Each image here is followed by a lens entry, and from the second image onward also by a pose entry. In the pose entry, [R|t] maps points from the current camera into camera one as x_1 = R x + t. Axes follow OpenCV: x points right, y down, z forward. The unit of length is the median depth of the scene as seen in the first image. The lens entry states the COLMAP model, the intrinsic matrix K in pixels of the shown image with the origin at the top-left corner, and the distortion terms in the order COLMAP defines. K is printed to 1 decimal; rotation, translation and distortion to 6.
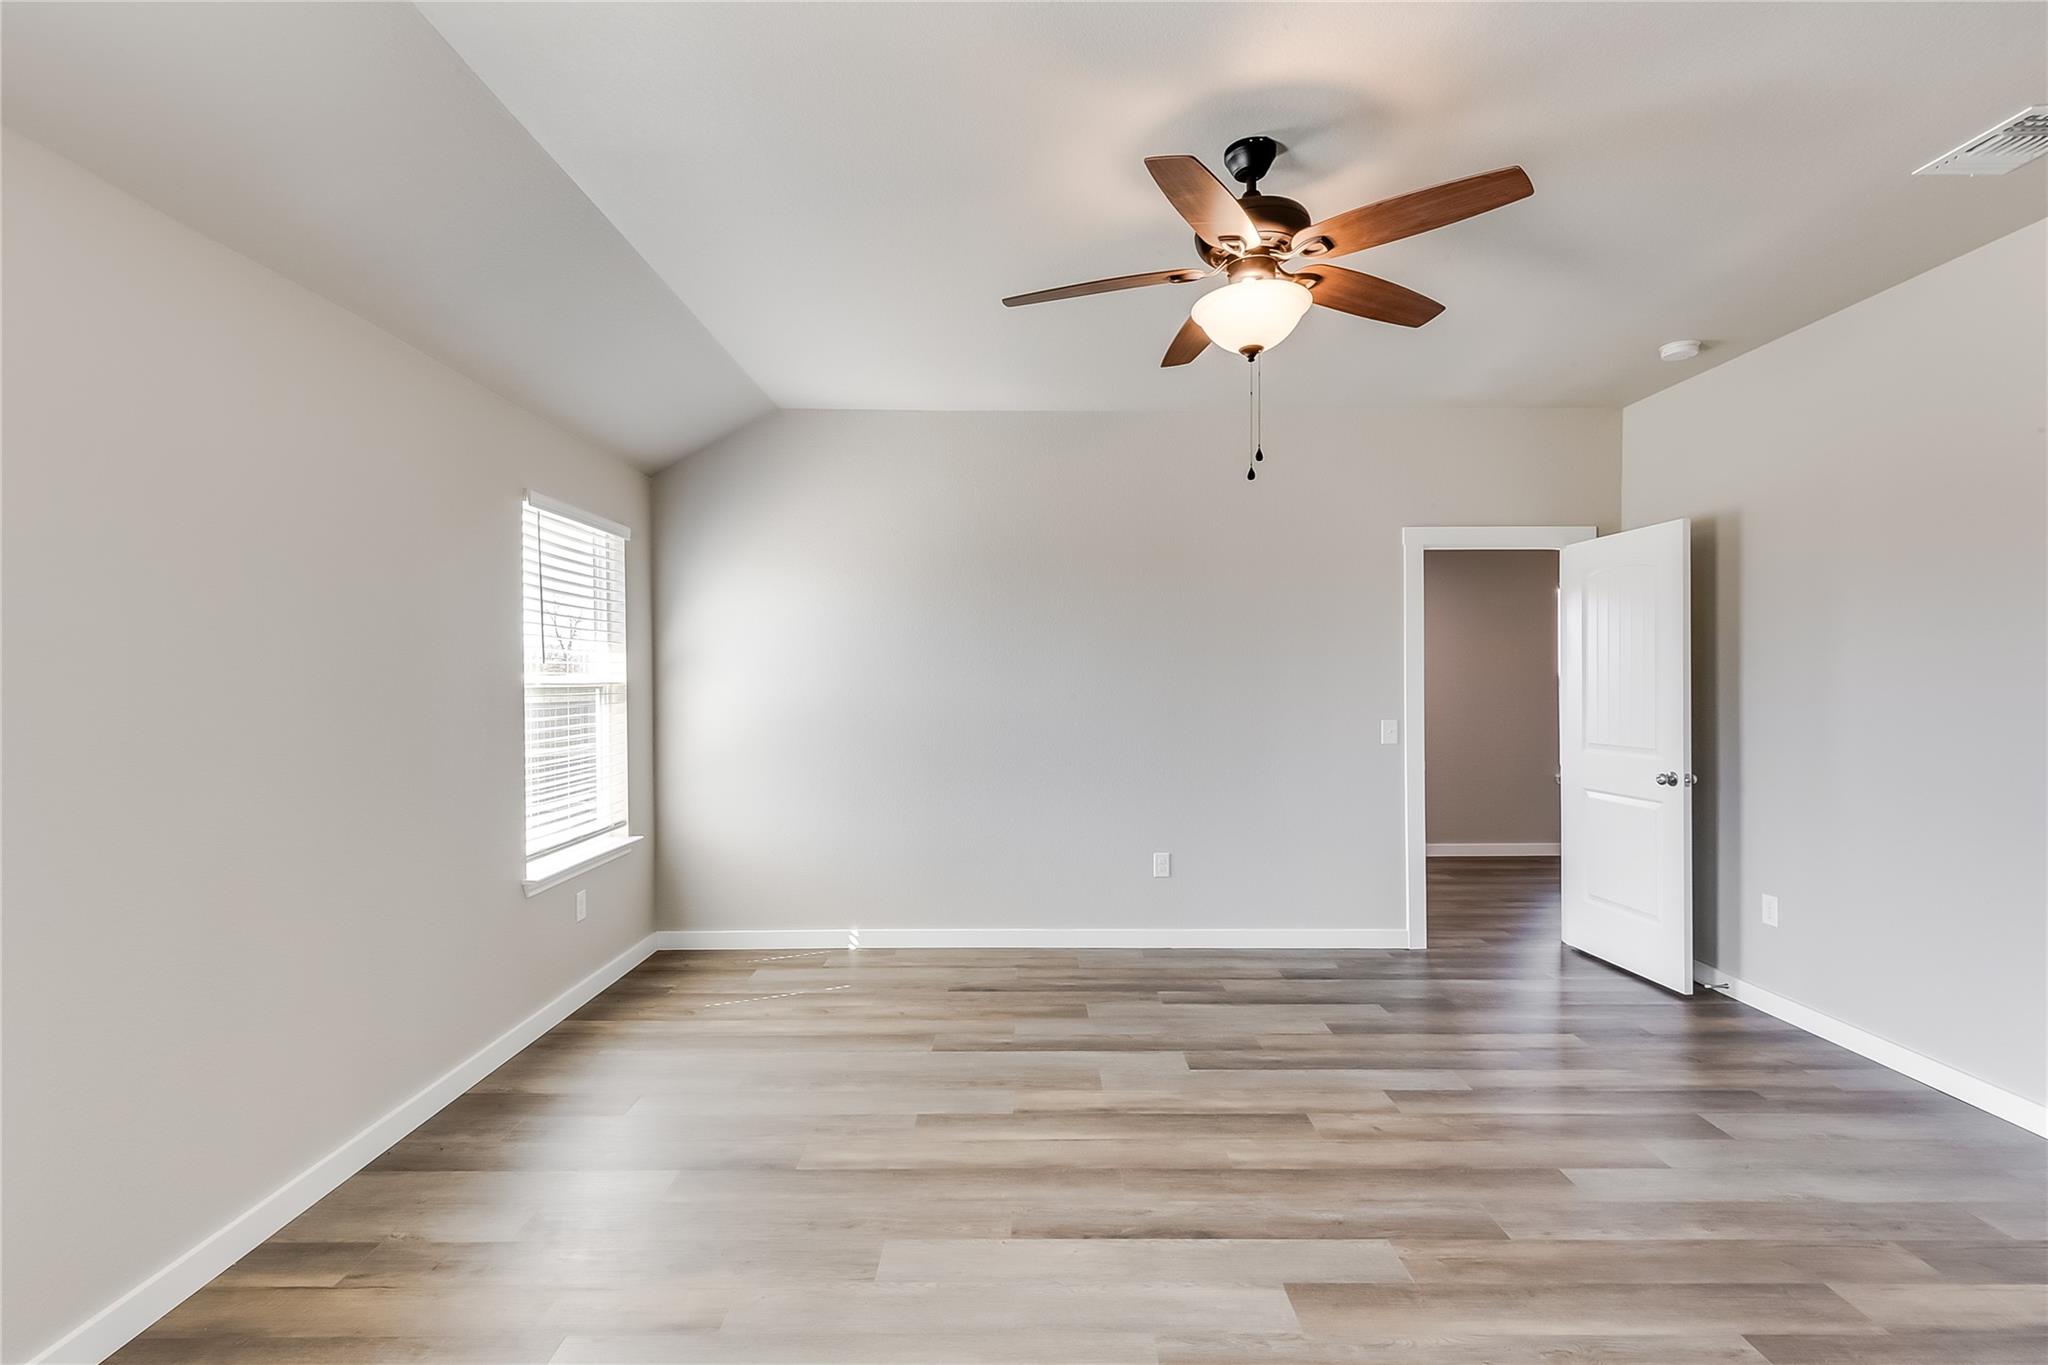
lens RADIAL K [[924.9, 0, 1022.1], [0, 924.9, 689.9], [0, 0, 1]] dist [0.006757, -0.000698]
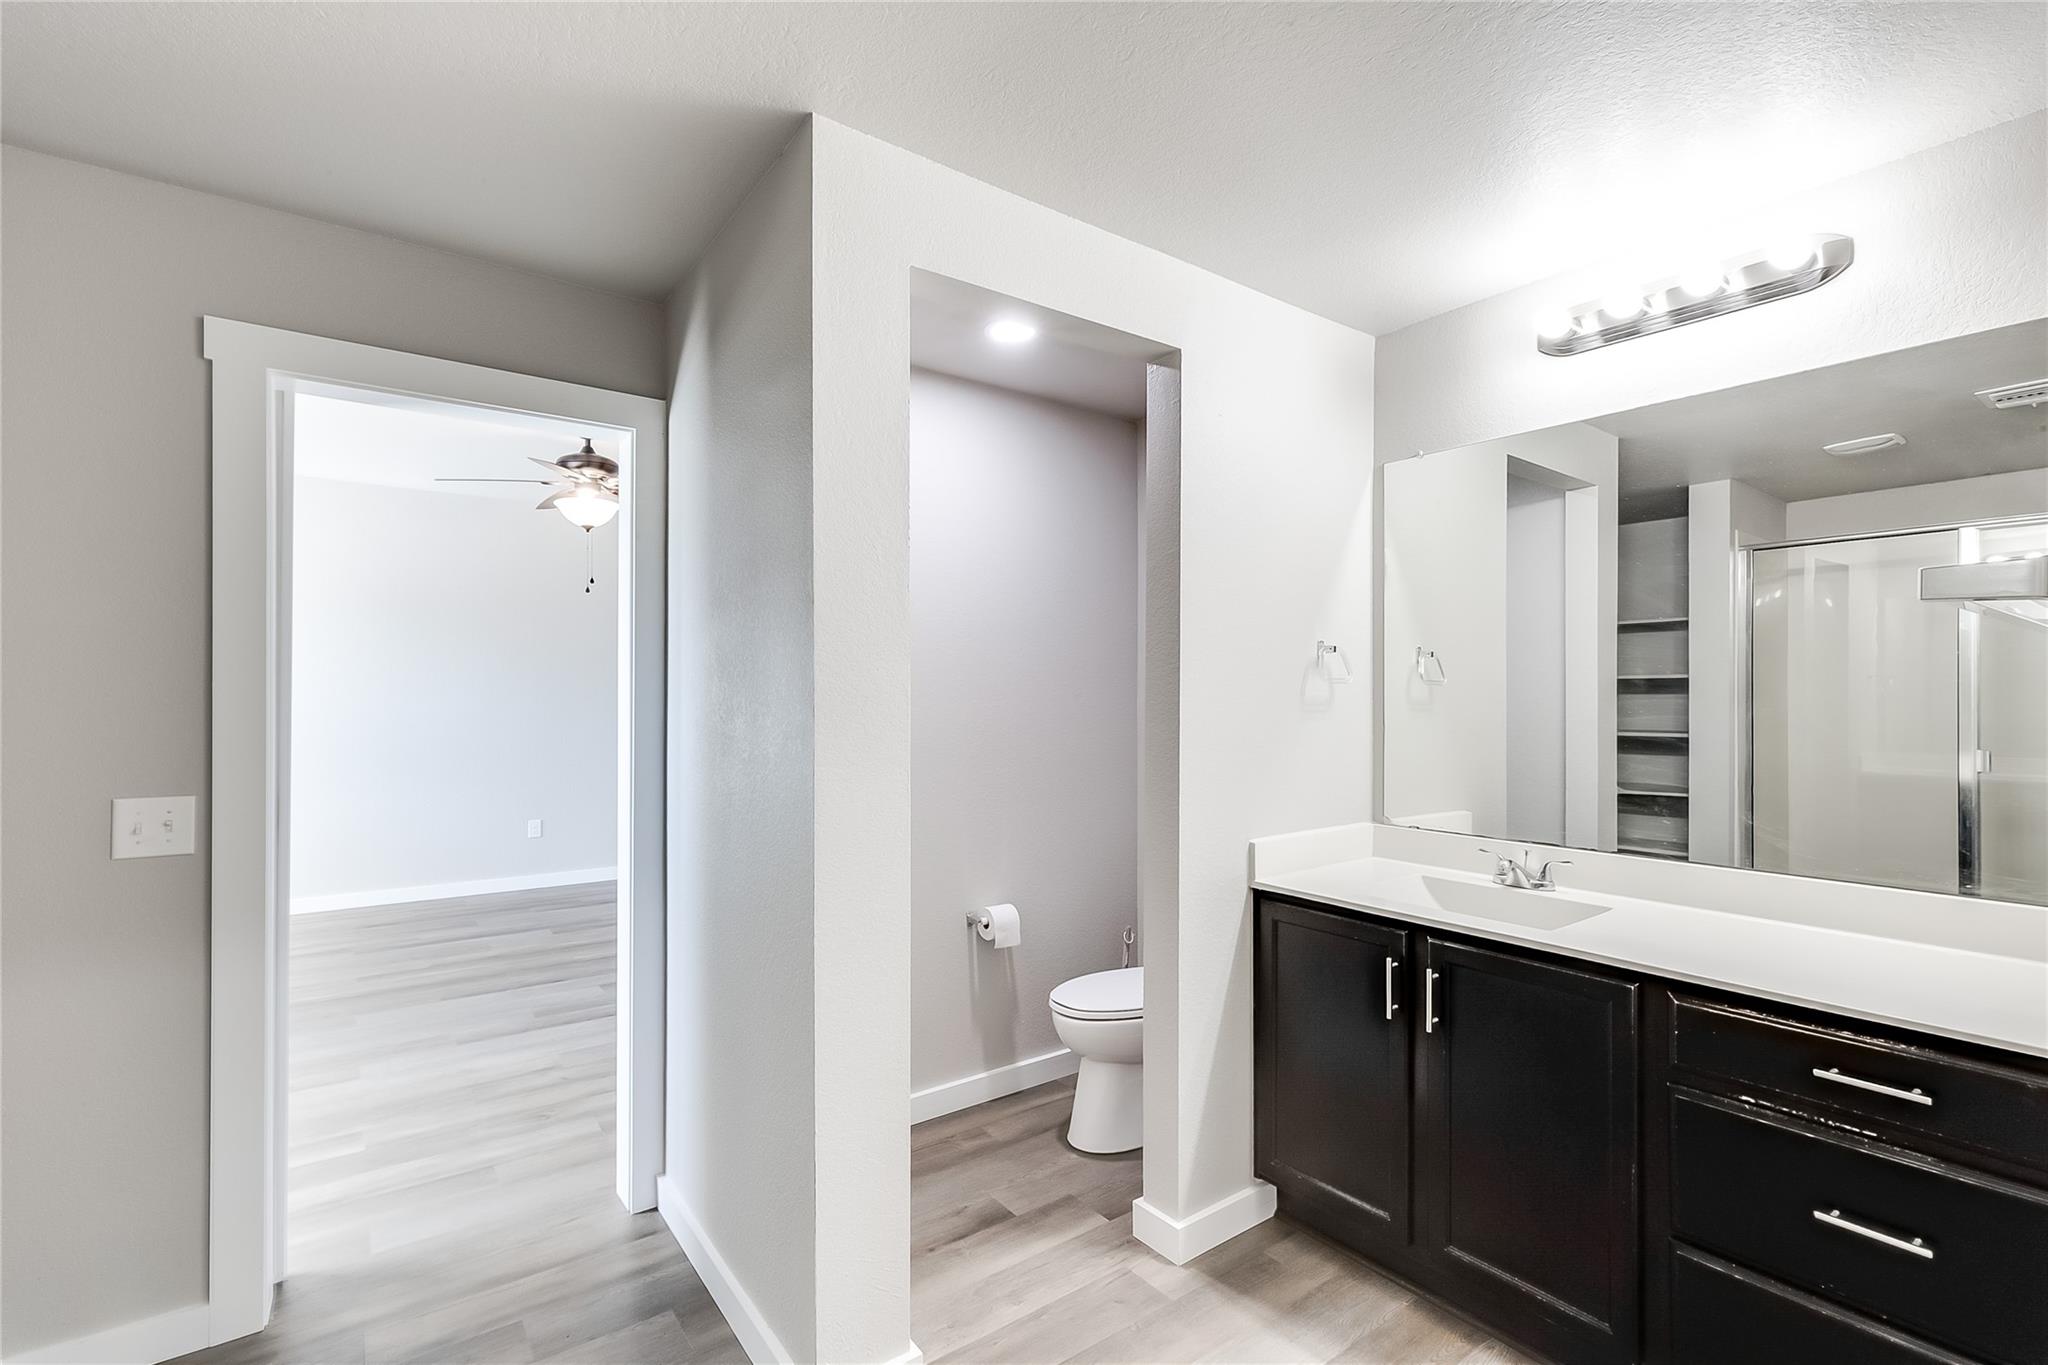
lens RADIAL K [[924.9, 0, 1022.1], [0, 924.9, 689.9], [0, 0, 1]] dist [0.006757, -0.000698]
pose [[0.805236, 0.003807, 0.592942, -0.158643], [0.006210, 0.999870, -0.014852, 0.009677], [-0.592921, 0.015642, 0.805108, -1.034690]]
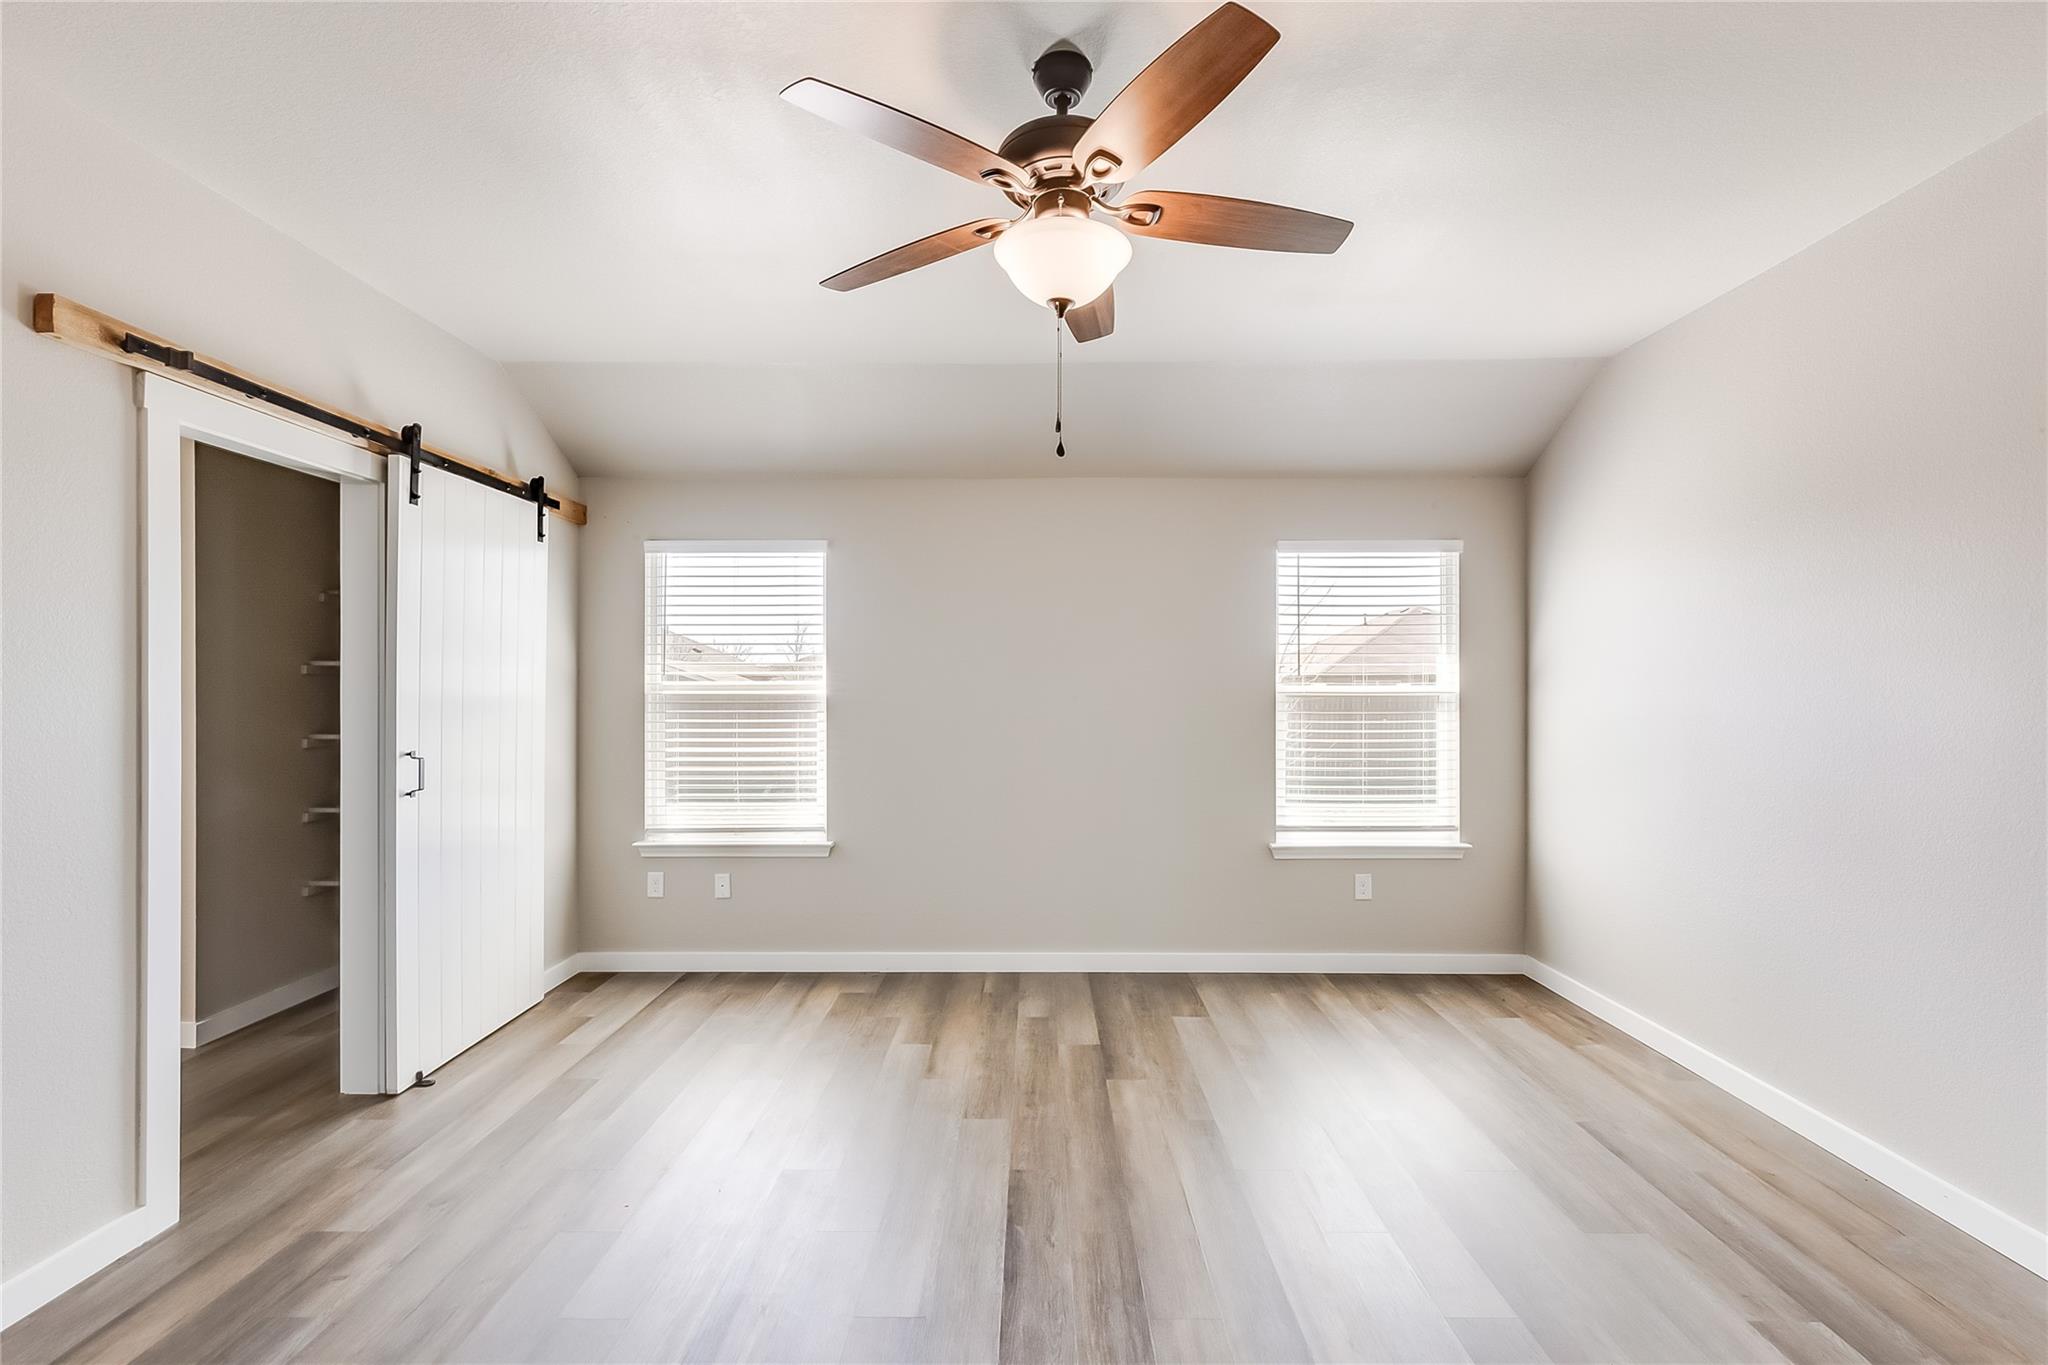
lens RADIAL K [[924.9, 0, 1022.1], [0, 924.9, 689.9], [0, 0, 1]] dist [0.006757, -0.000698]
pose [[-0.011397, 0.005002, -0.999923, 1.023263], [-0.012767, 0.999905, 0.005148, -0.015634], [0.999854, 0.012825, -0.011332, 0.905968]]
